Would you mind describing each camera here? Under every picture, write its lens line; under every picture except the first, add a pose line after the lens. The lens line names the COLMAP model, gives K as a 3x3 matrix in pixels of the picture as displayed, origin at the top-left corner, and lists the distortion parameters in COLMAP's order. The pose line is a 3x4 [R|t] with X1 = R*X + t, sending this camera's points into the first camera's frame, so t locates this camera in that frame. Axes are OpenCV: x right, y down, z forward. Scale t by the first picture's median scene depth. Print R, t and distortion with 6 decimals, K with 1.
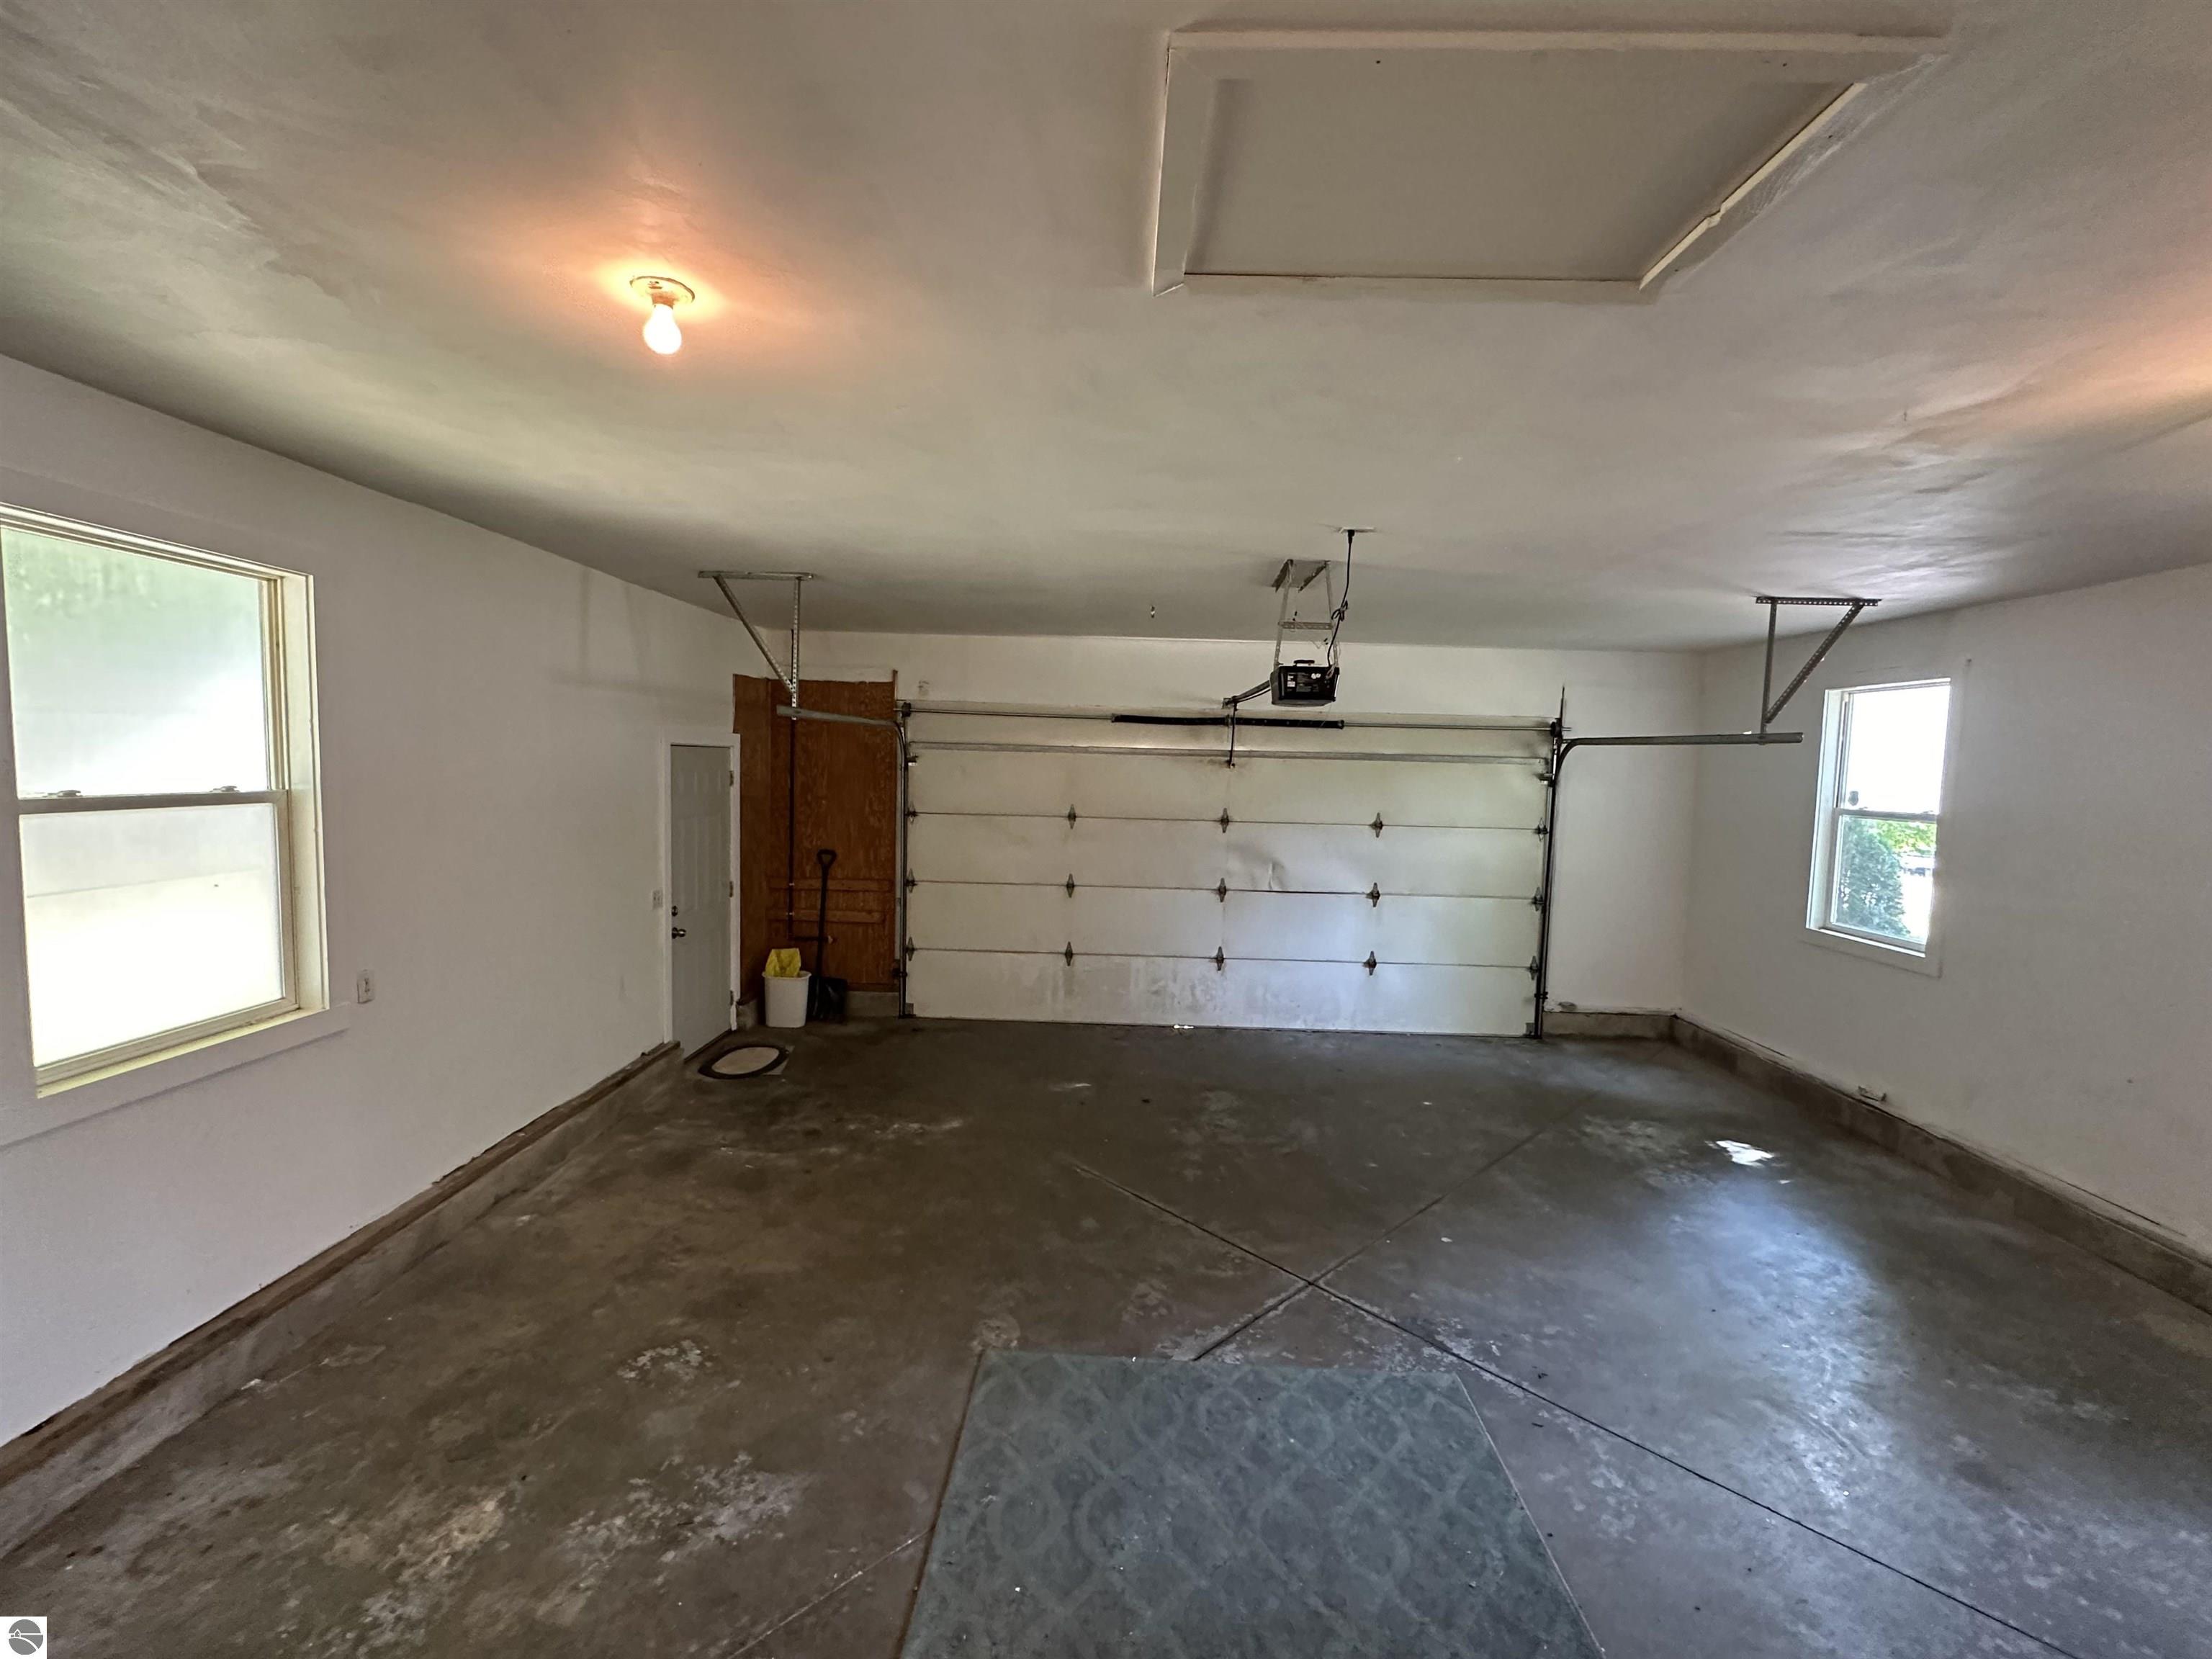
lens RADIAL K [[946.6, 0, 1105.8], [0, 946.6, 827.8], [0, 0, 1]] dist [-0.004312, 0.001222]
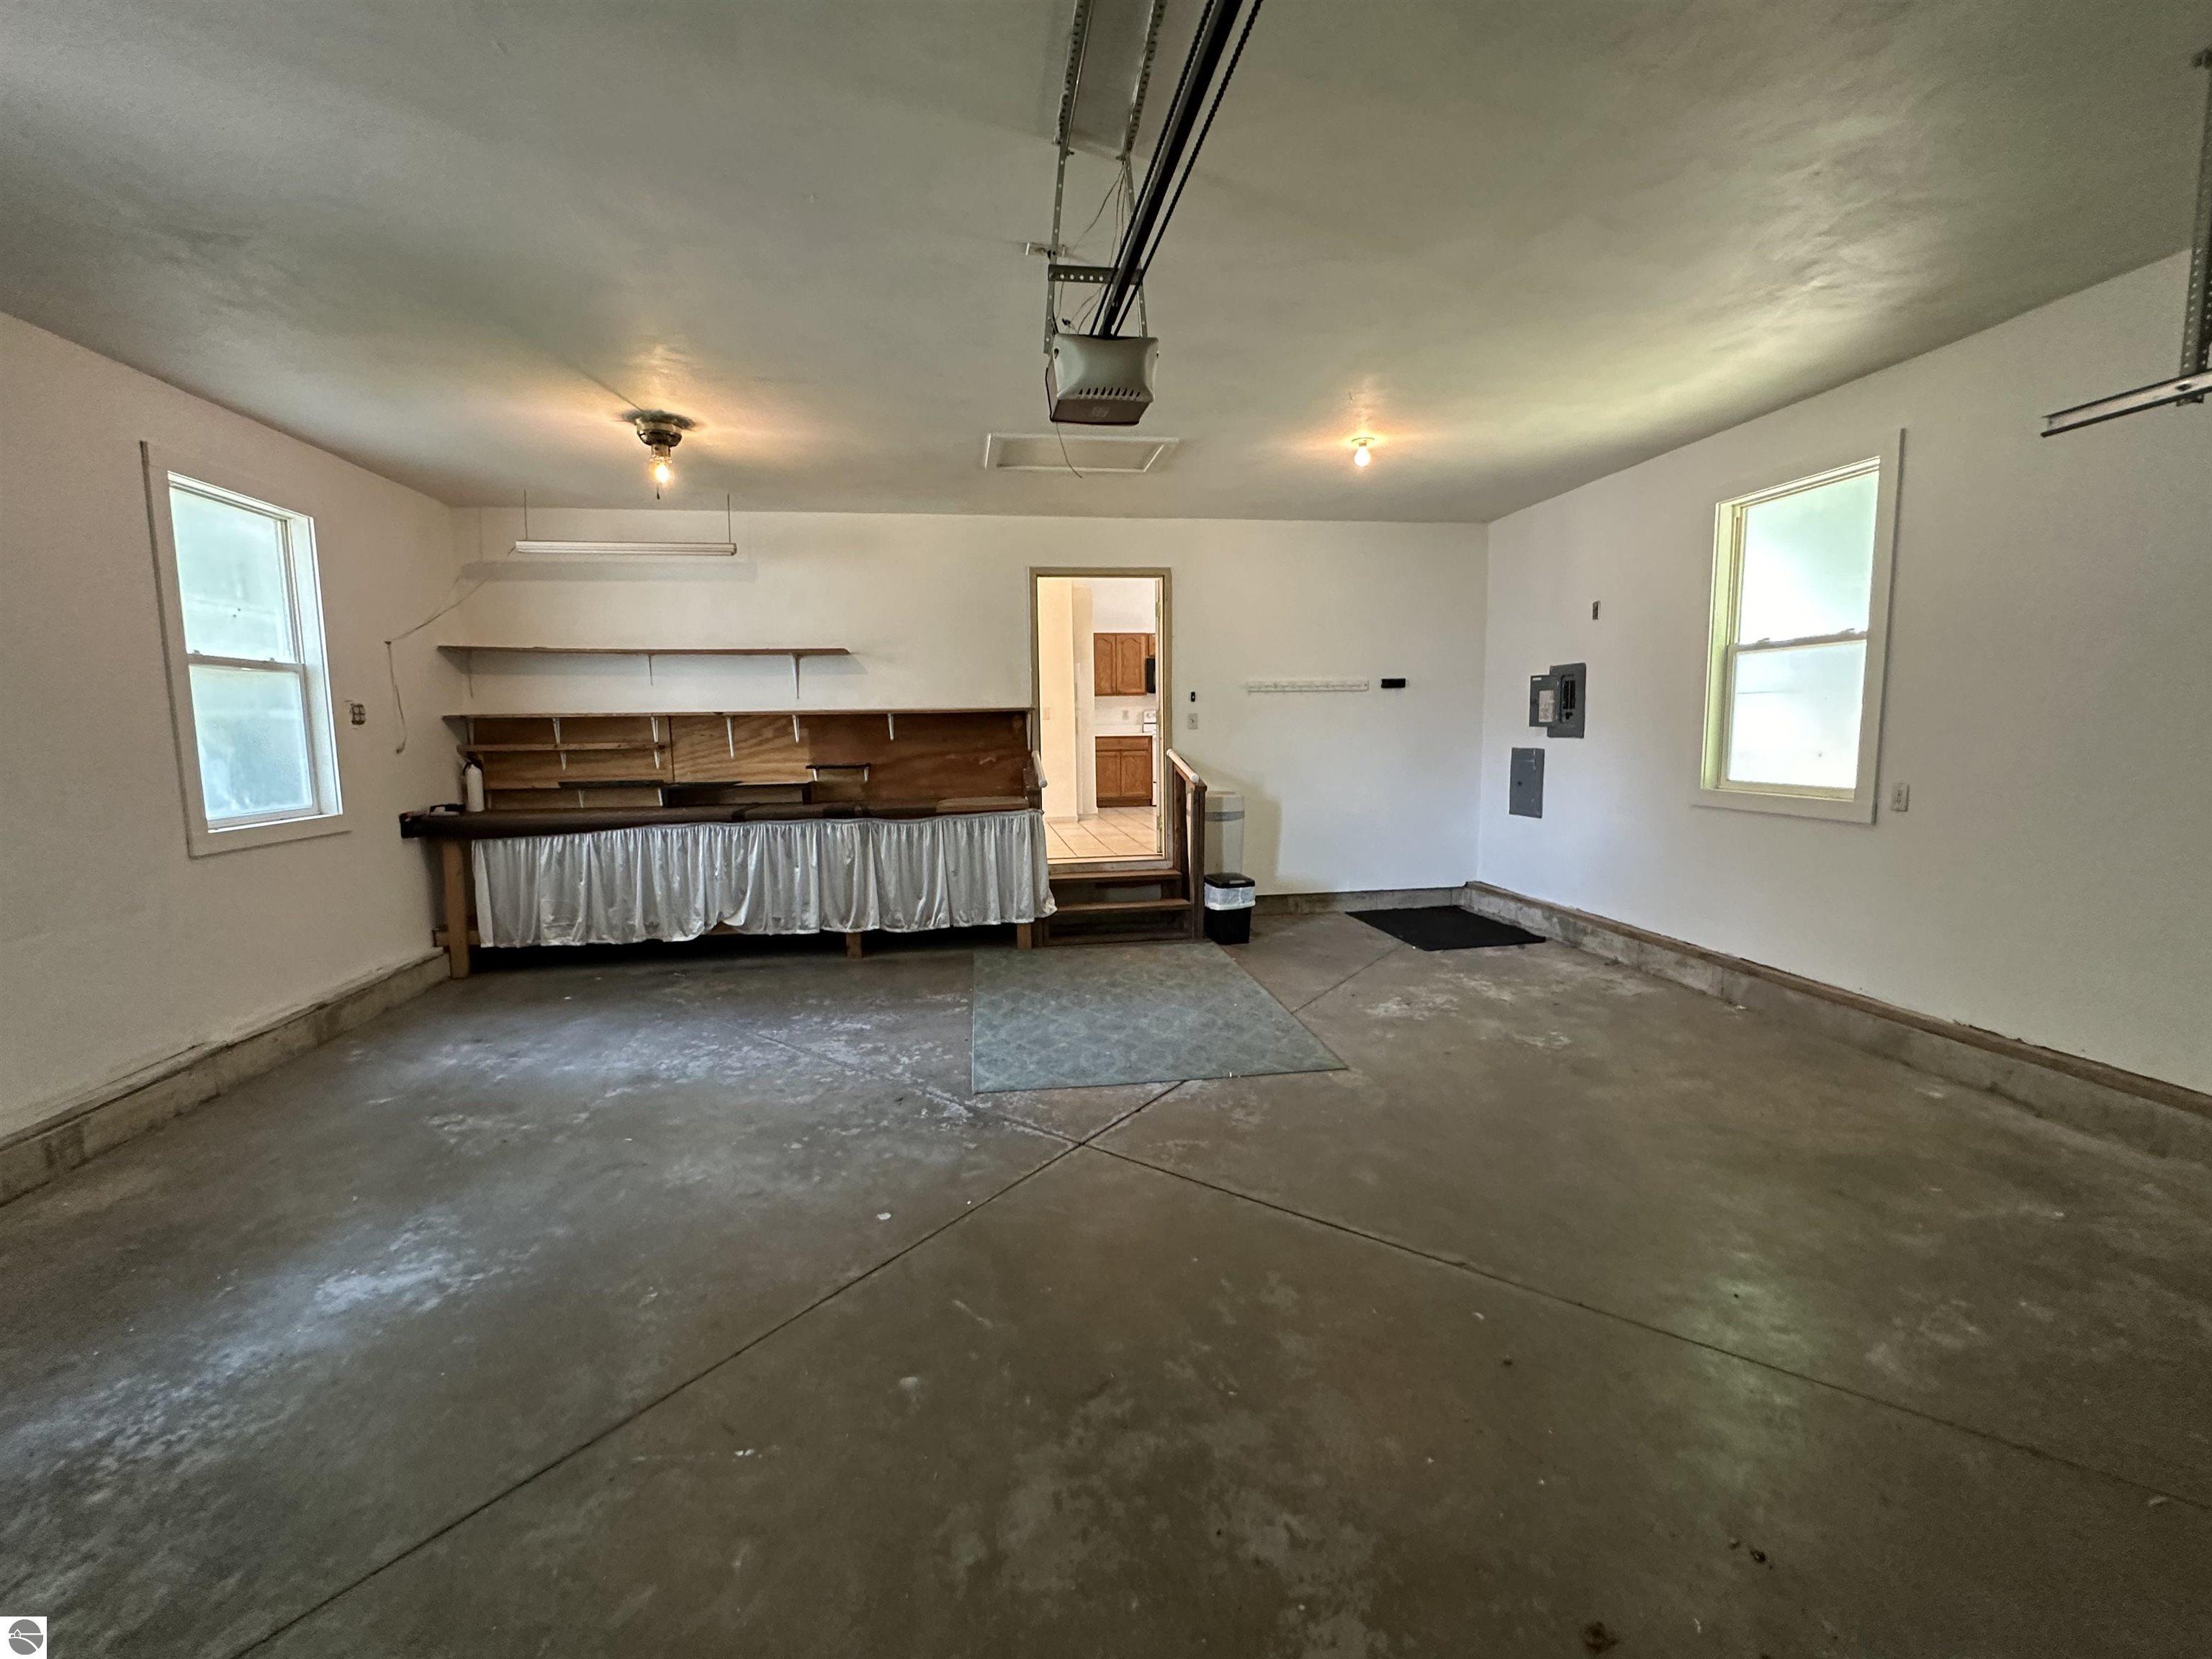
lens RADIAL K [[946.6, 0, 1108.6], [0, 946.6, 827.8], [0, 0, 1]] dist [-0.004312, 0.001222]
pose [[-0.985028, 0.006658, -0.172267, 0.389712], [-0.023578, 0.984661, 0.172878, 0.028431], [0.170775, 0.174352, -0.969761, 2.061944]]
